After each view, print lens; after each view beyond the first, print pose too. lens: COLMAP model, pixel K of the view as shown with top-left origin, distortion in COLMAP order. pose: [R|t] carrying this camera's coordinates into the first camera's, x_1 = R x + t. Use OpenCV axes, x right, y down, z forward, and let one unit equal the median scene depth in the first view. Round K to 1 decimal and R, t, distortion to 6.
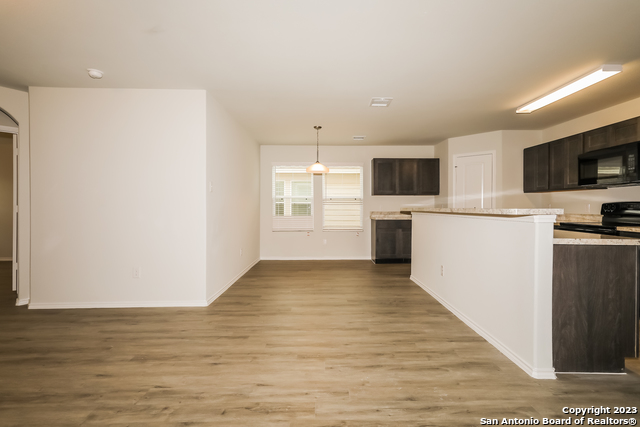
lens RADIAL K [[308.6, 0, 323.2], [0, 308.6, 201.8], [0, 0, 1]] dist [0.009296, 0.001458]
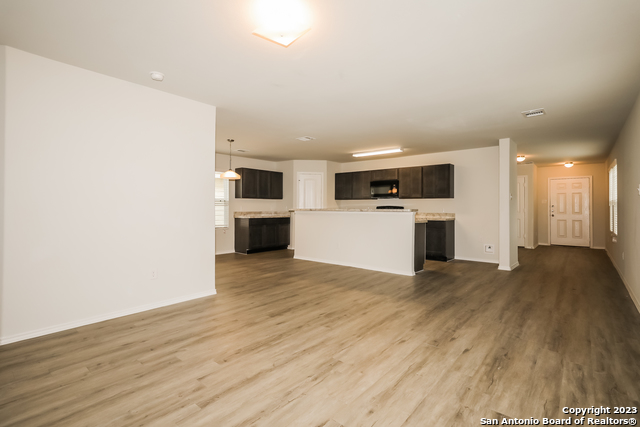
lens RADIAL K [[308.6, 0, 323.9], [0, 308.6, 207.4], [0, 0, 1]] dist [0.009296, 0.001458]
pose [[0.654658, 0.001989, 0.755923, -1.212819], [-0.014760, 0.999840, 0.010151, -0.005337], [-0.755781, -0.017803, 0.654582, -0.074548]]
